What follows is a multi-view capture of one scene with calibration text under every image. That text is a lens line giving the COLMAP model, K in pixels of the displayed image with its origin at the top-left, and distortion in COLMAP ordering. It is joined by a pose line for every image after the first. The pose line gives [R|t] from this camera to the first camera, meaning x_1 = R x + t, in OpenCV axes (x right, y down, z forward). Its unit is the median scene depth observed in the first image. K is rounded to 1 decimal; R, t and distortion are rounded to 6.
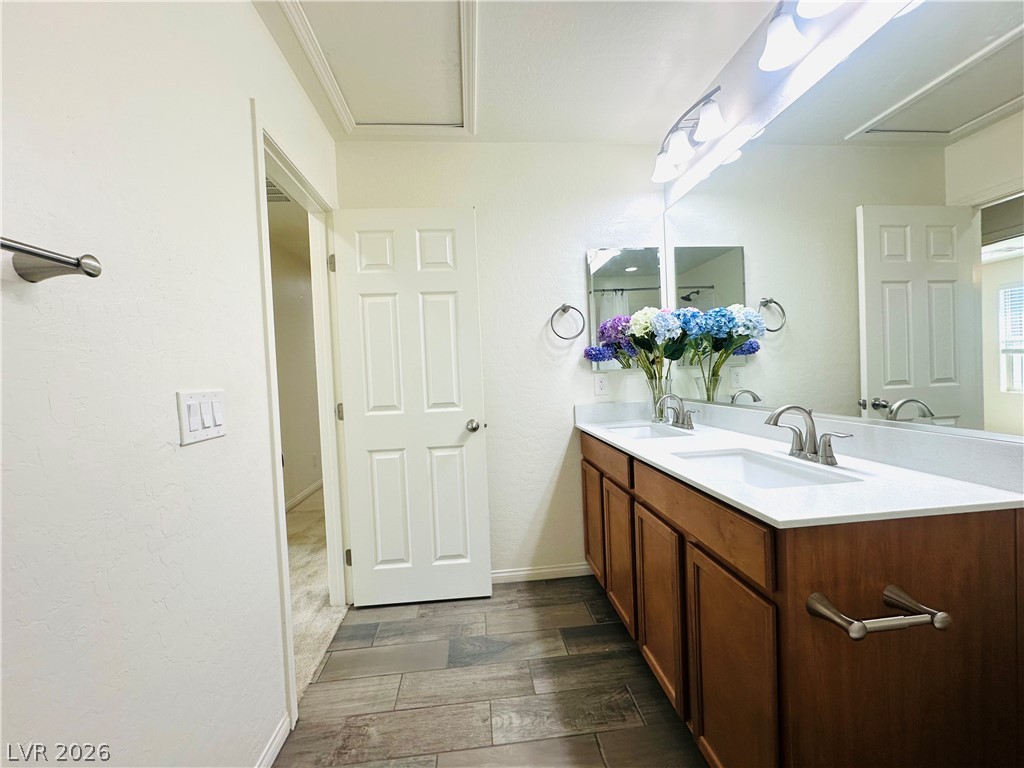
lens RADIAL K [[409.7, 0, 512.2], [0, 409.7, 382.5], [0, 0, 1]] dist [-0.004547, 0.000833]
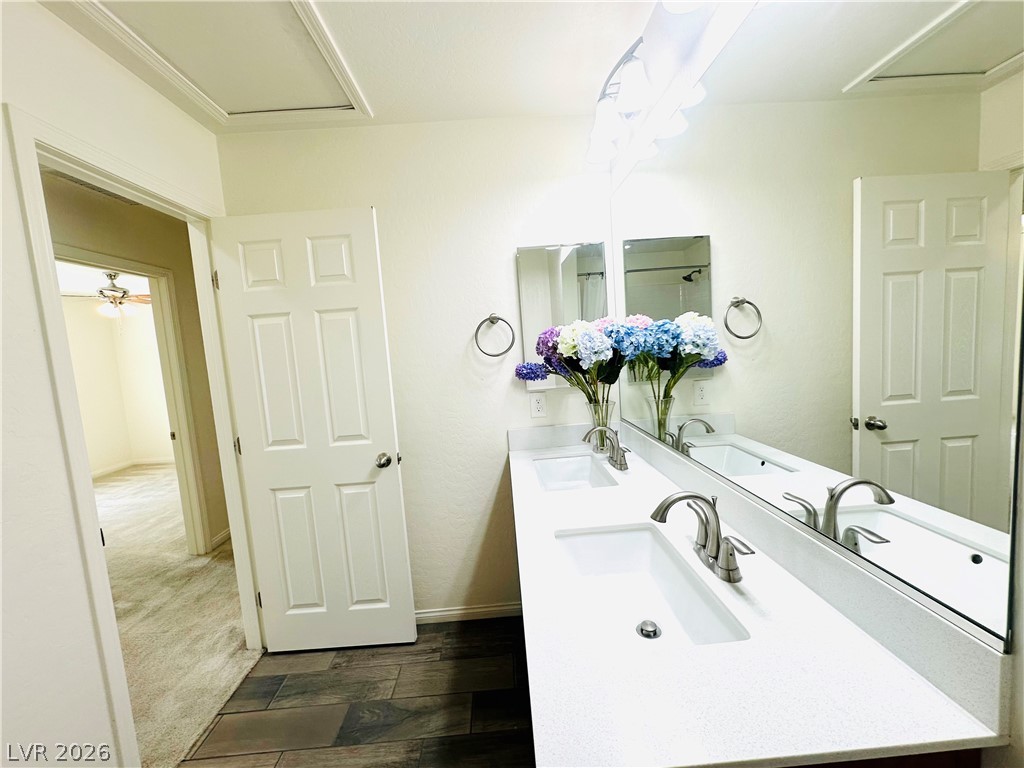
lens RADIAL K [[409.7, 0, 510.6], [0, 409.7, 384.2], [0, 0, 1]] dist [-0.004547, 0.000833]
pose [[0.997721, -0.020357, -0.064331, 0.236645], [0.024764, 0.997346, 0.068471, -0.111750], [0.062767, -0.069908, 0.995577, 0.147278]]
